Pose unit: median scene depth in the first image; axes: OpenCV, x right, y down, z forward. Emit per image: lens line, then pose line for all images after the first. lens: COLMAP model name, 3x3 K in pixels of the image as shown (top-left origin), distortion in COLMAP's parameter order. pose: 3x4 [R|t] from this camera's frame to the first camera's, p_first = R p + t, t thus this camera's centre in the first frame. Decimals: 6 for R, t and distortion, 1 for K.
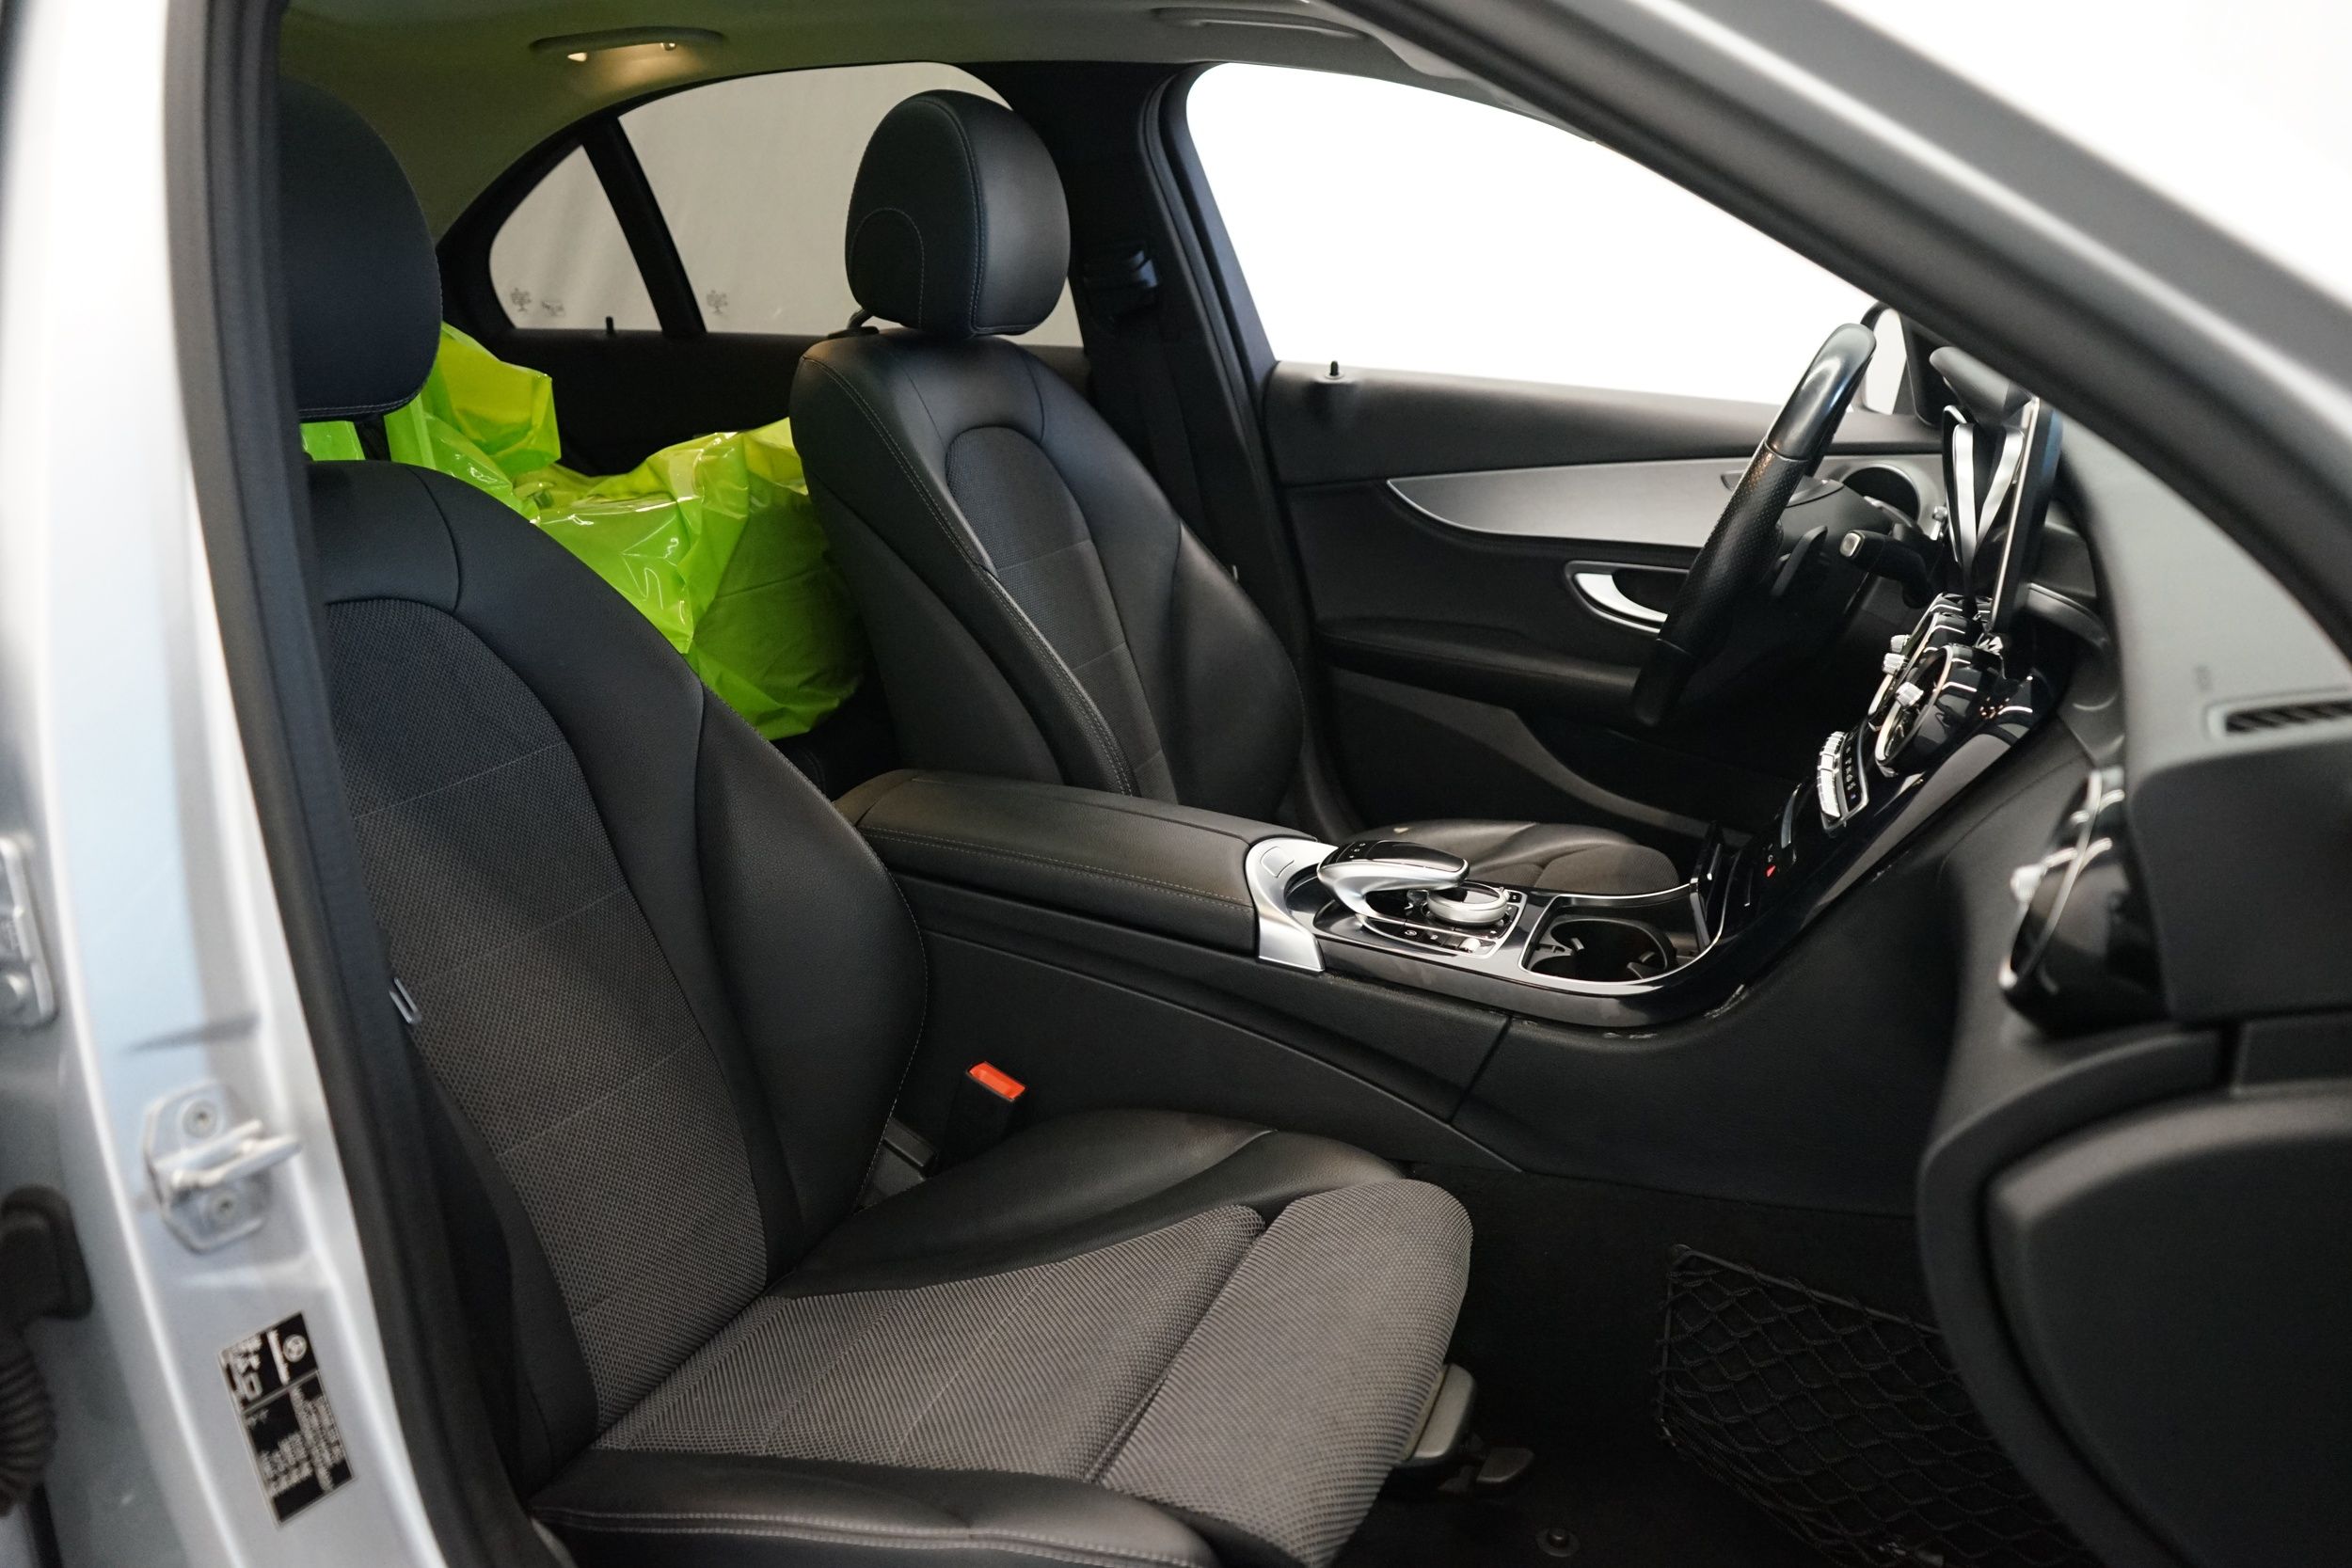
lens RADIAL K [[1923.7, 0, 1176.0], [0, 1923.7, 784.0], [0, 0, 1]] dist [-0.002887, 0.013301]
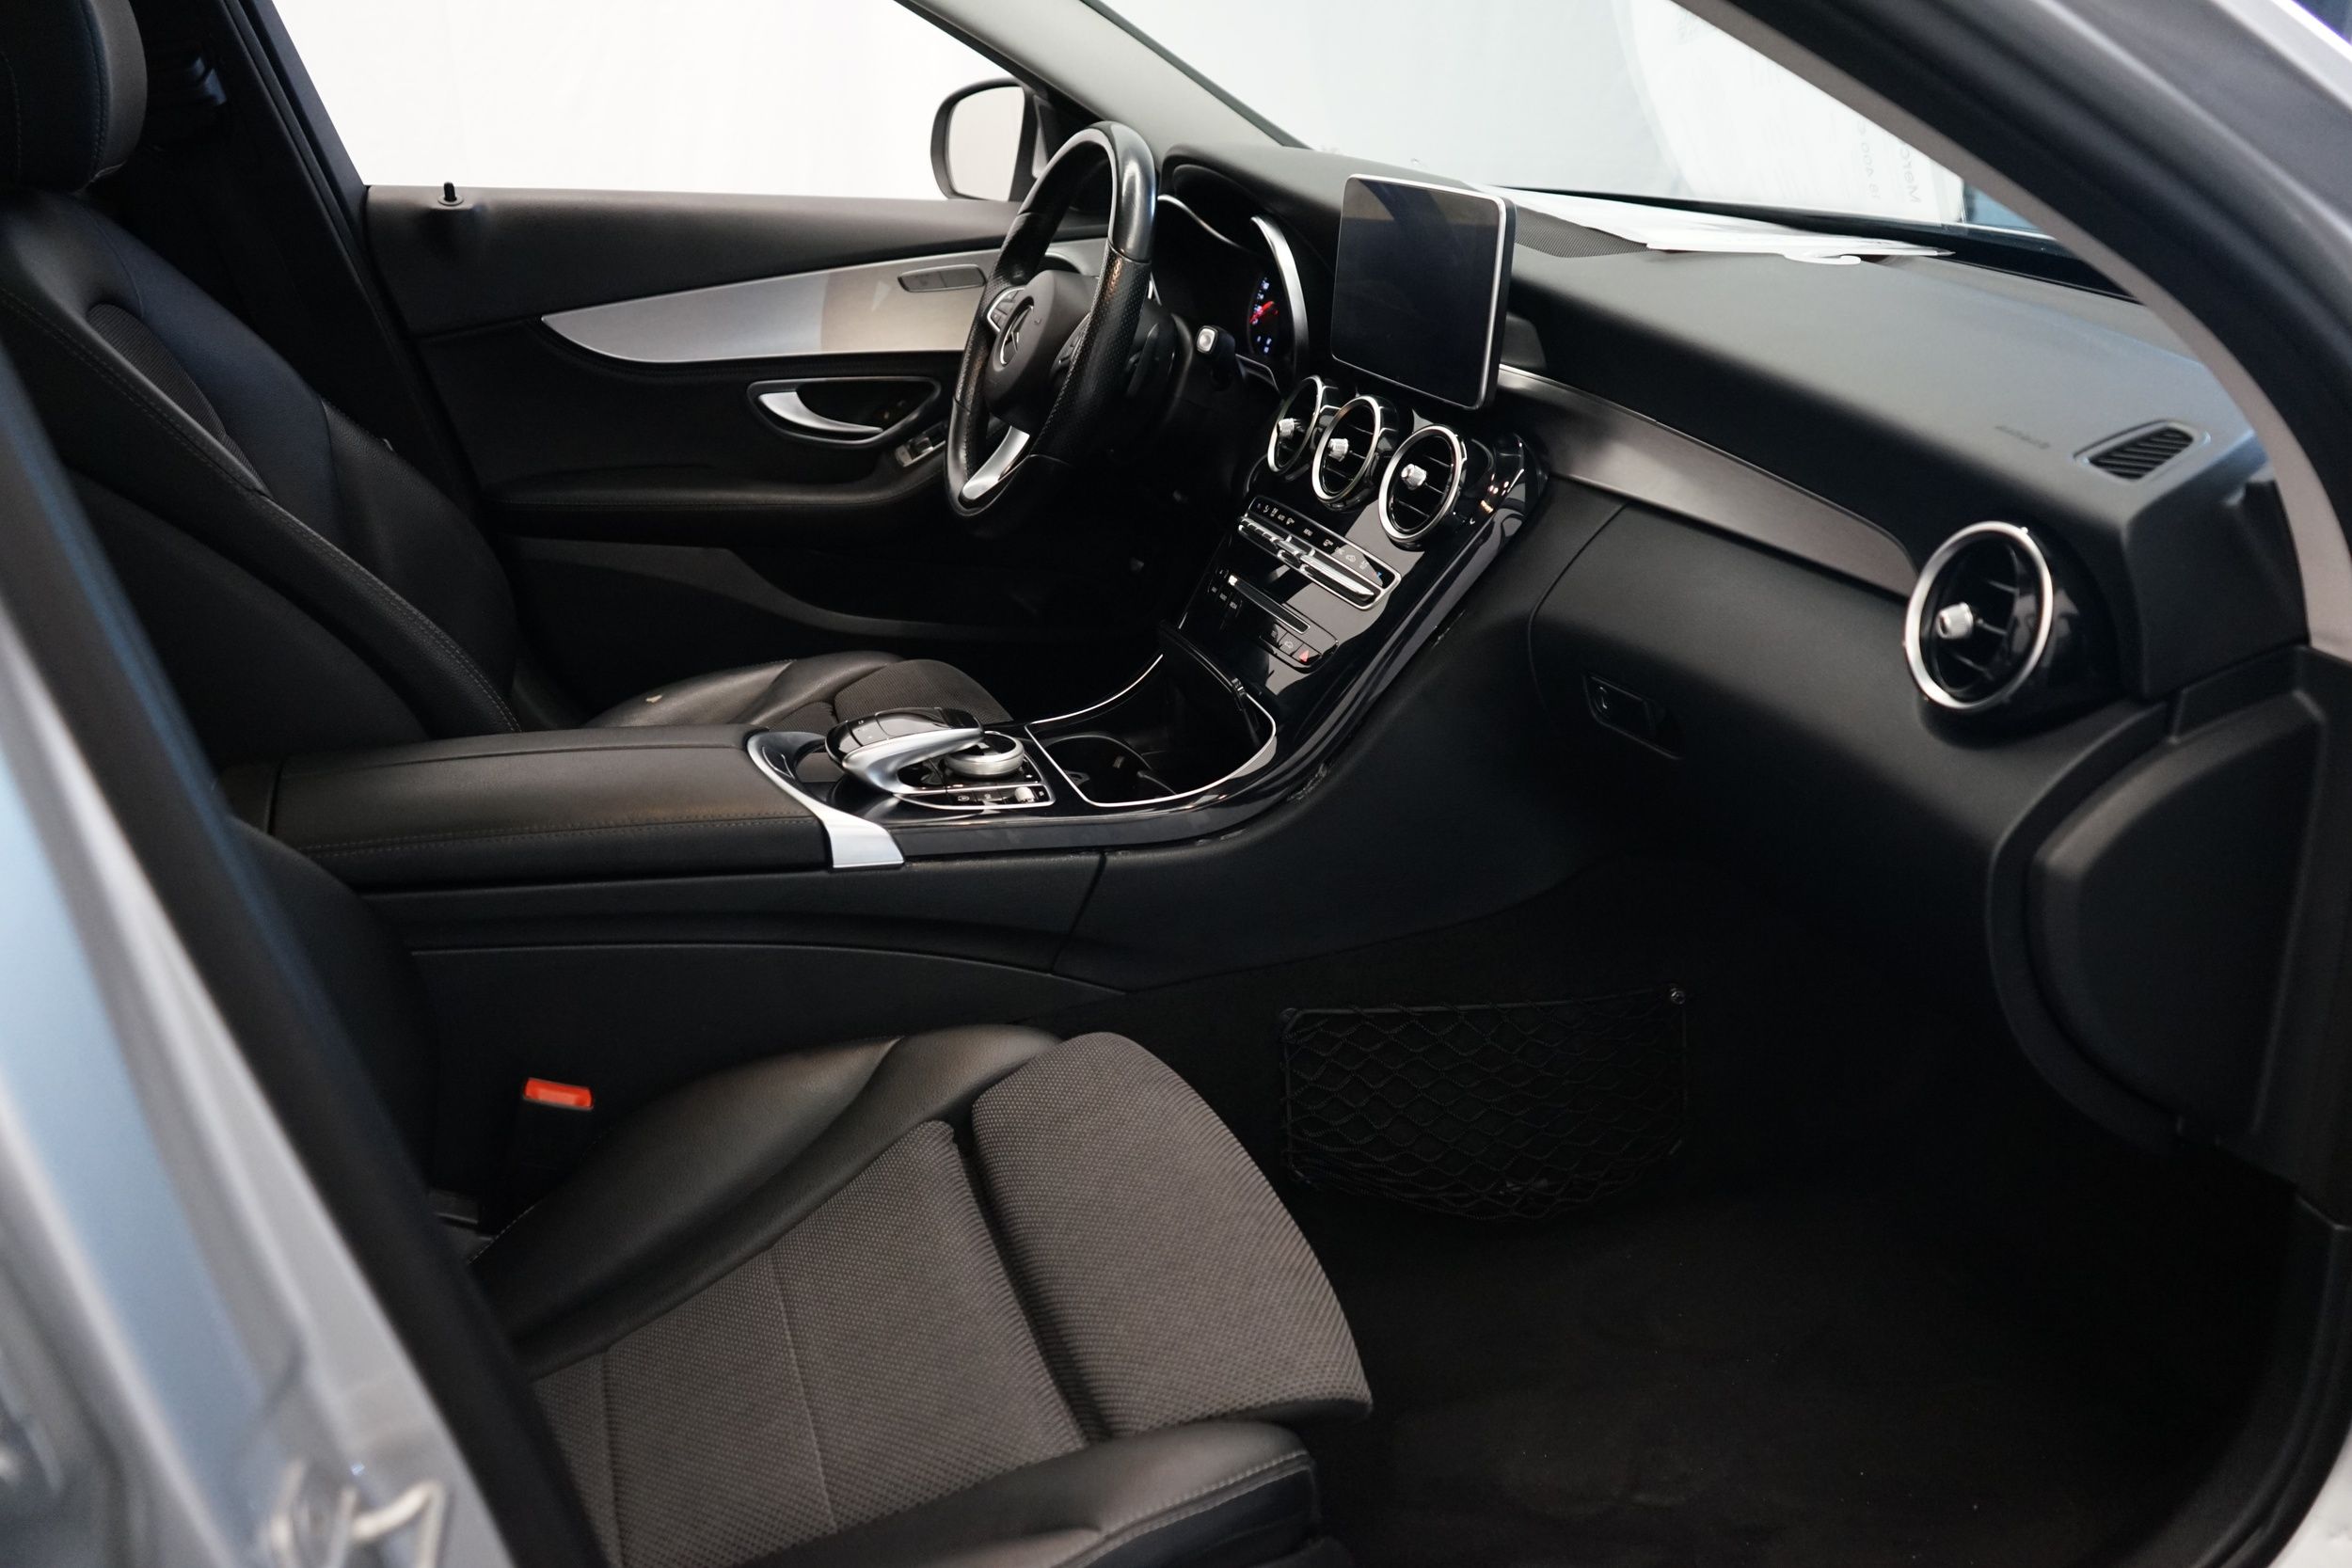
lens RADIAL K [[1923.7, 0, 1176.0], [0, 1923.7, 784.0], [0, 0, 1]] dist [-0.002887, 0.013301]
pose [[0.756485, -0.255576, 0.602006, -0.271329], [0.181321, 0.966359, 0.182408, -0.062223], [-0.628373, -0.028833, 0.777378, 0.130281]]
